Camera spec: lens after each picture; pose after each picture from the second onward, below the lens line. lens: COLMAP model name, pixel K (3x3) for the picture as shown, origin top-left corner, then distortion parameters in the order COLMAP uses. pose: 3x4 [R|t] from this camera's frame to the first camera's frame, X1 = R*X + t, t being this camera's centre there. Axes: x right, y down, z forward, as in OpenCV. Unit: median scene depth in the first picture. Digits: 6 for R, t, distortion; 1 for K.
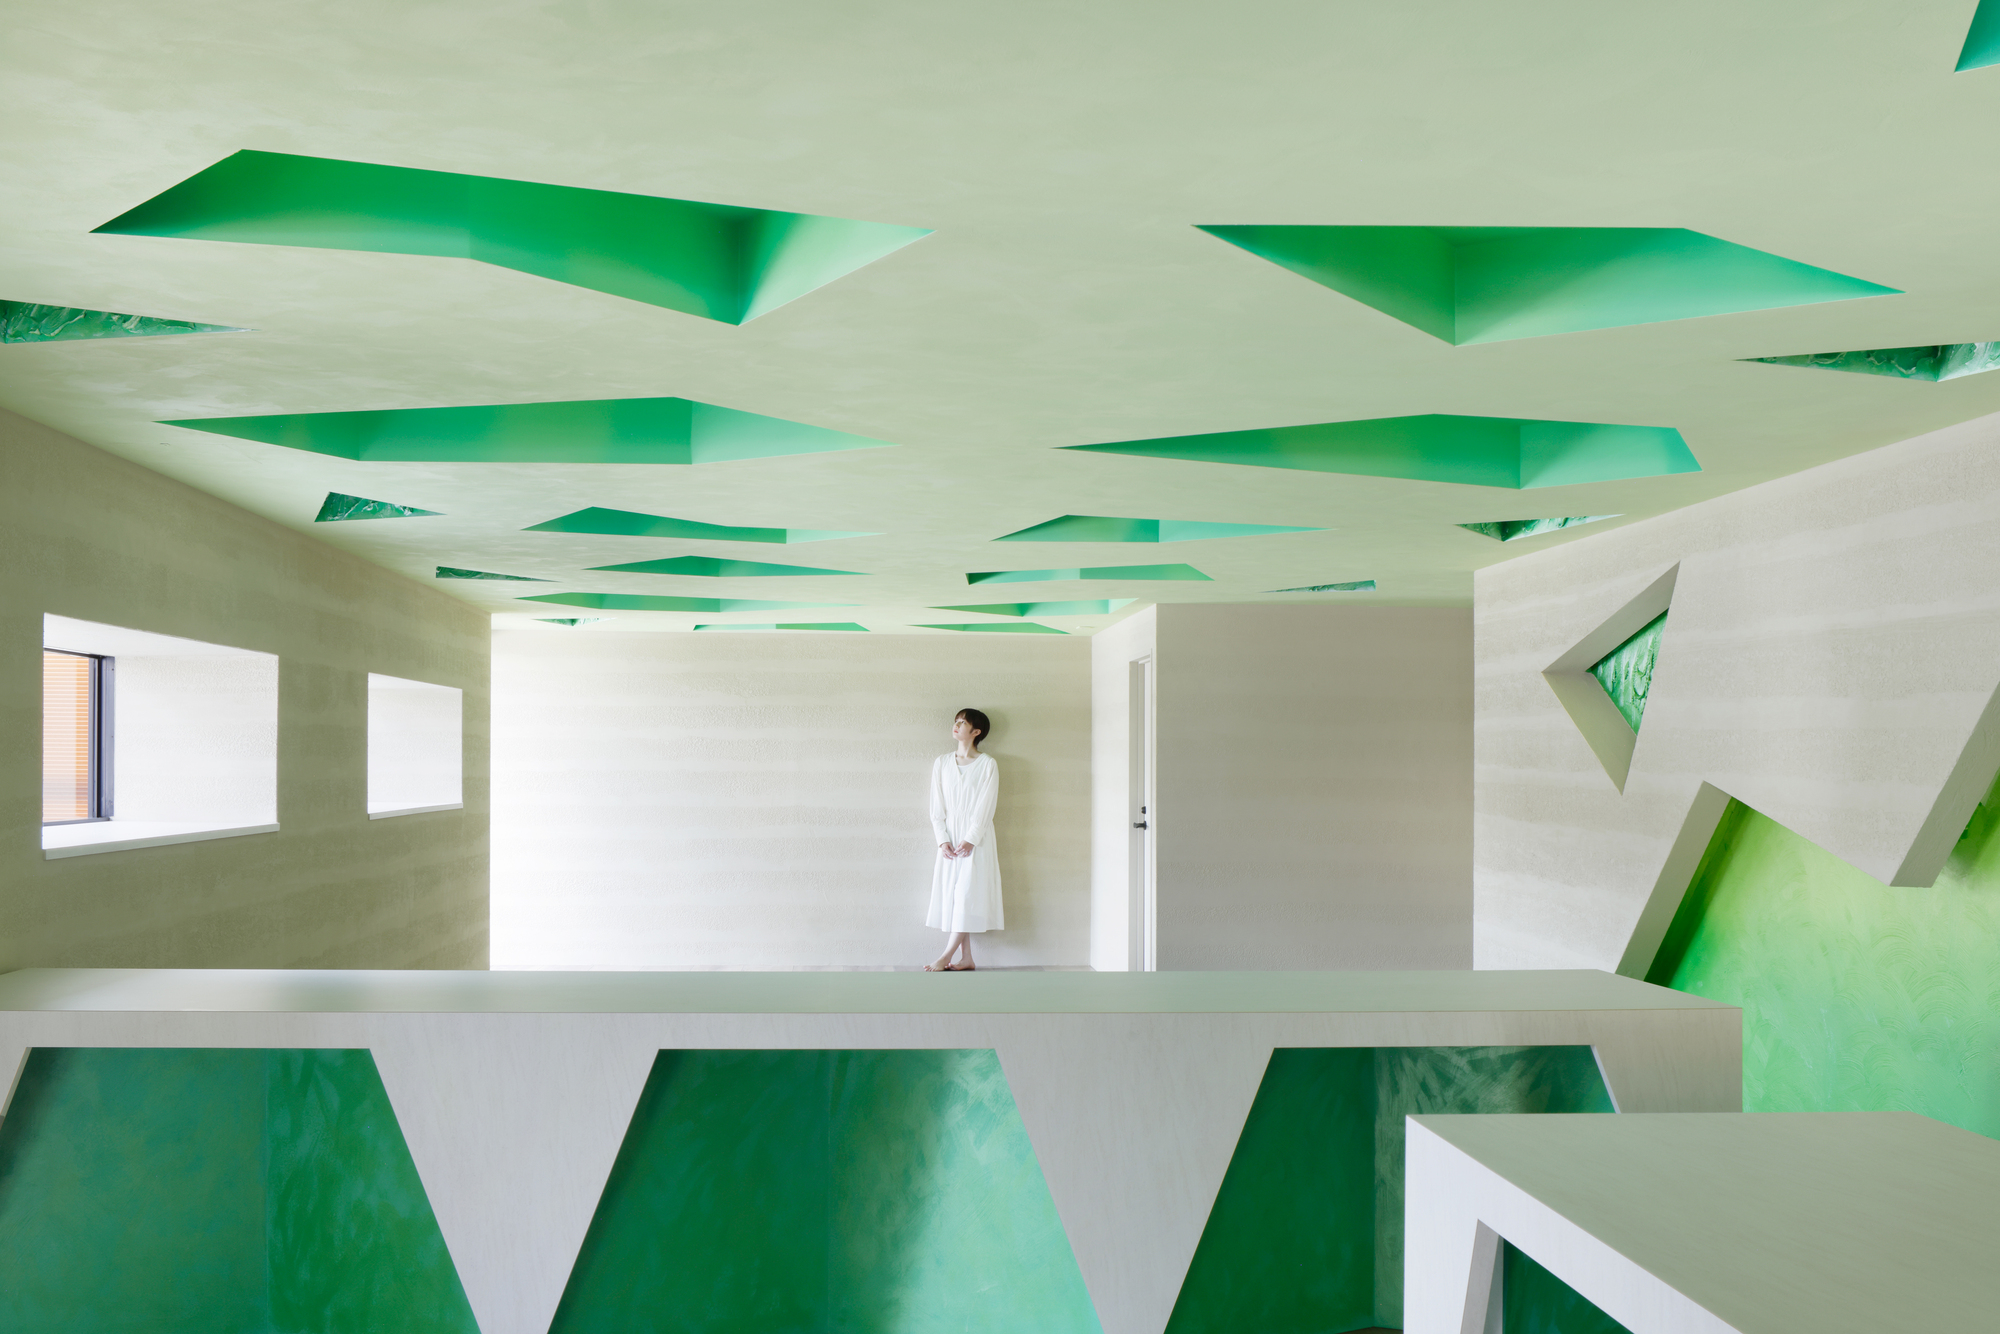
lens RADIAL K [[1858.2, 0, 971.5], [0, 1858.2, 729.6], [0, 0, 1]] dist [-0.044744, -0.004882]
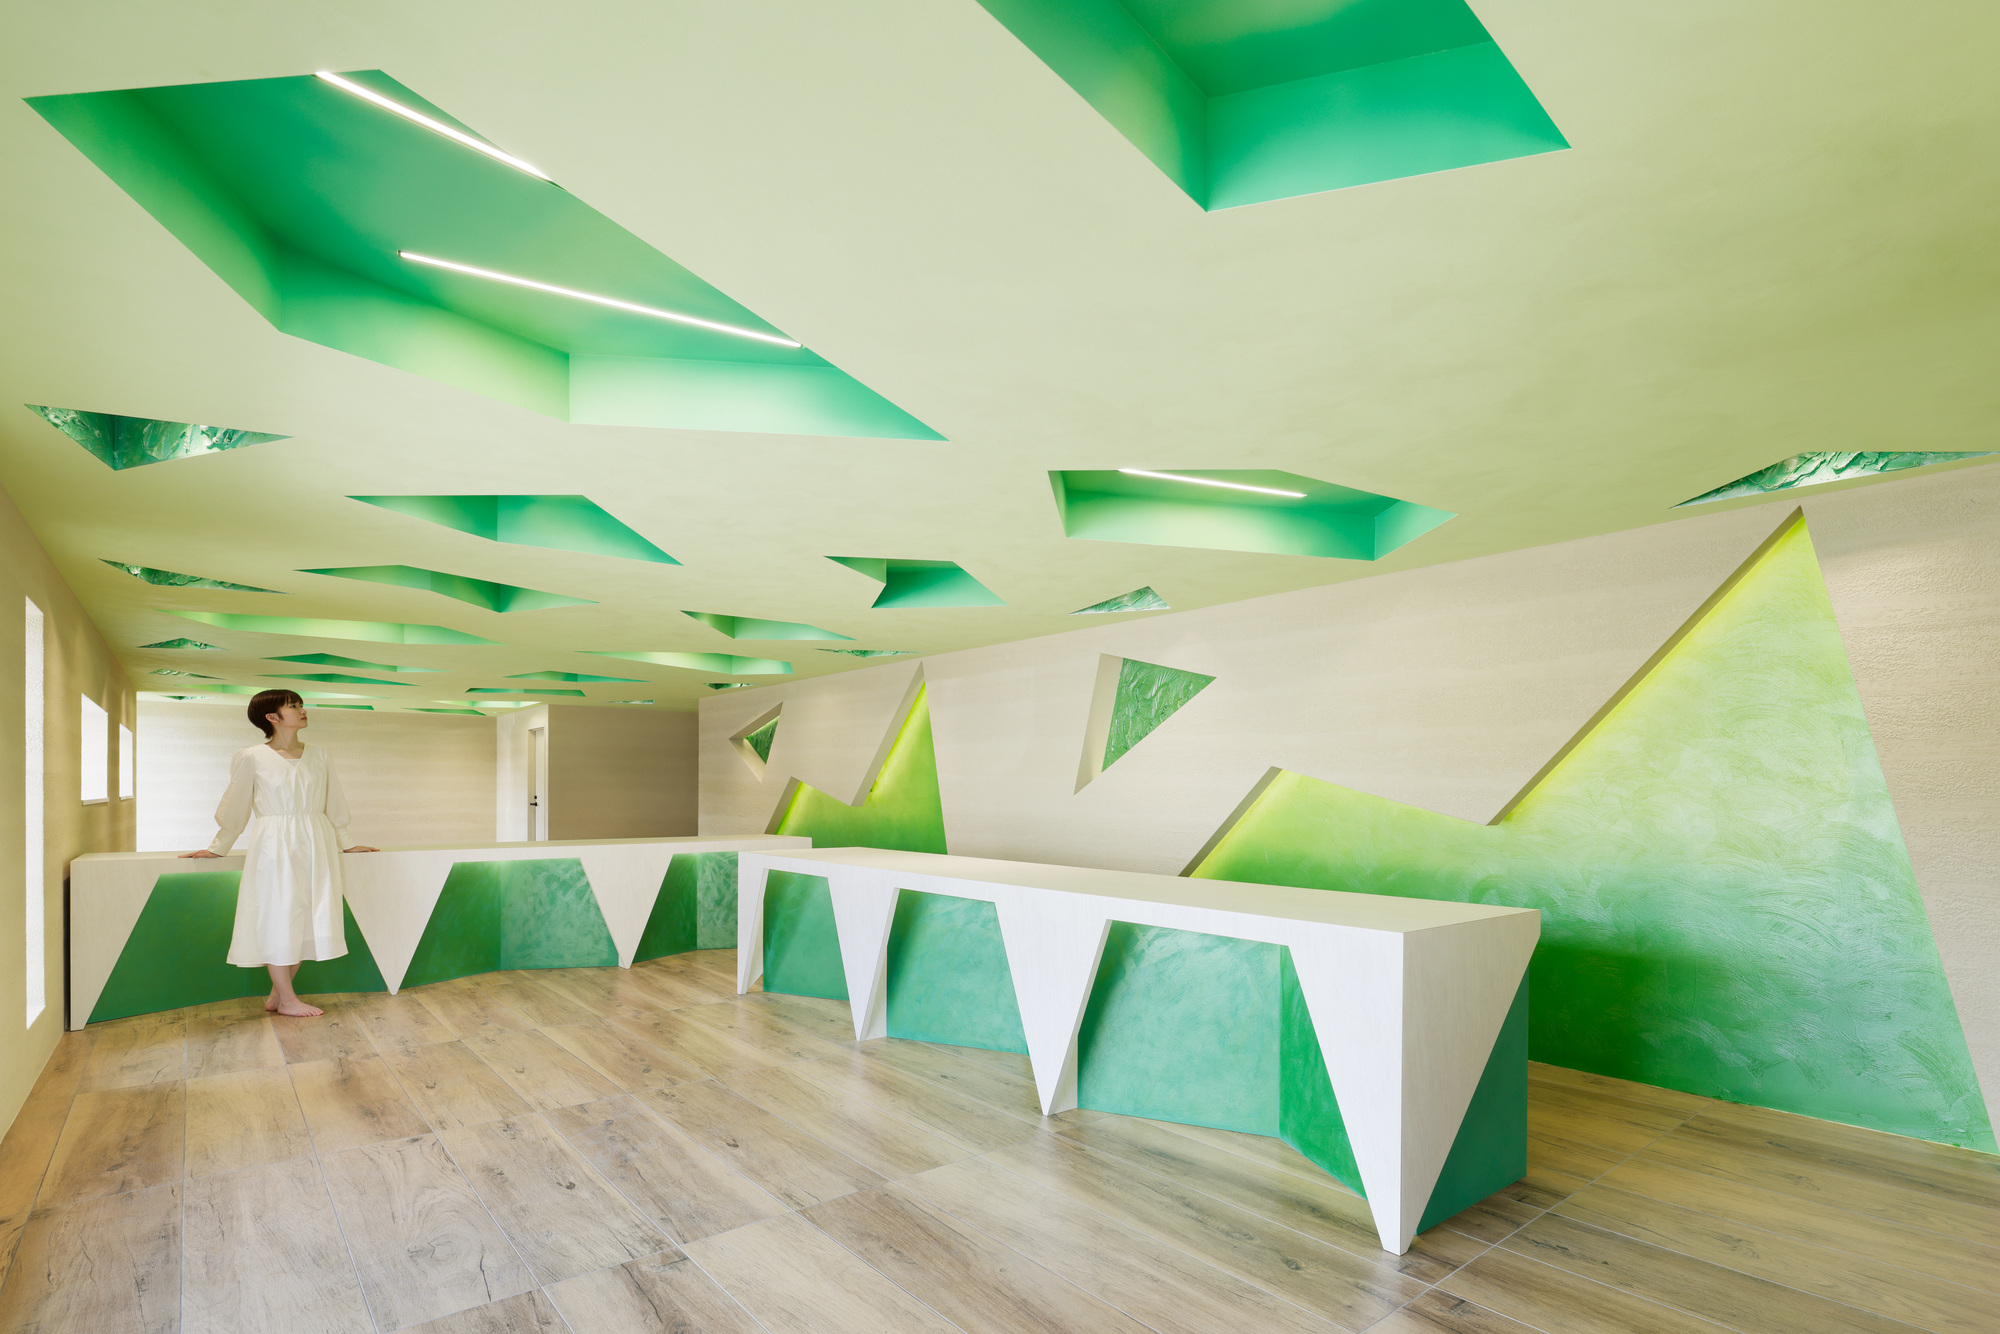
lens RADIAL K [[965.6, 0, 991.2], [0, 965.6, 780.7], [0, 0, 1]] dist [0.000135, 0.000078]
pose [[0.816258, -0.003883, 0.577675, -0.202045], [-0.002829, 0.999939, 0.010718, 0.015195], [-0.577681, -0.010383, 0.816197, -0.386736]]
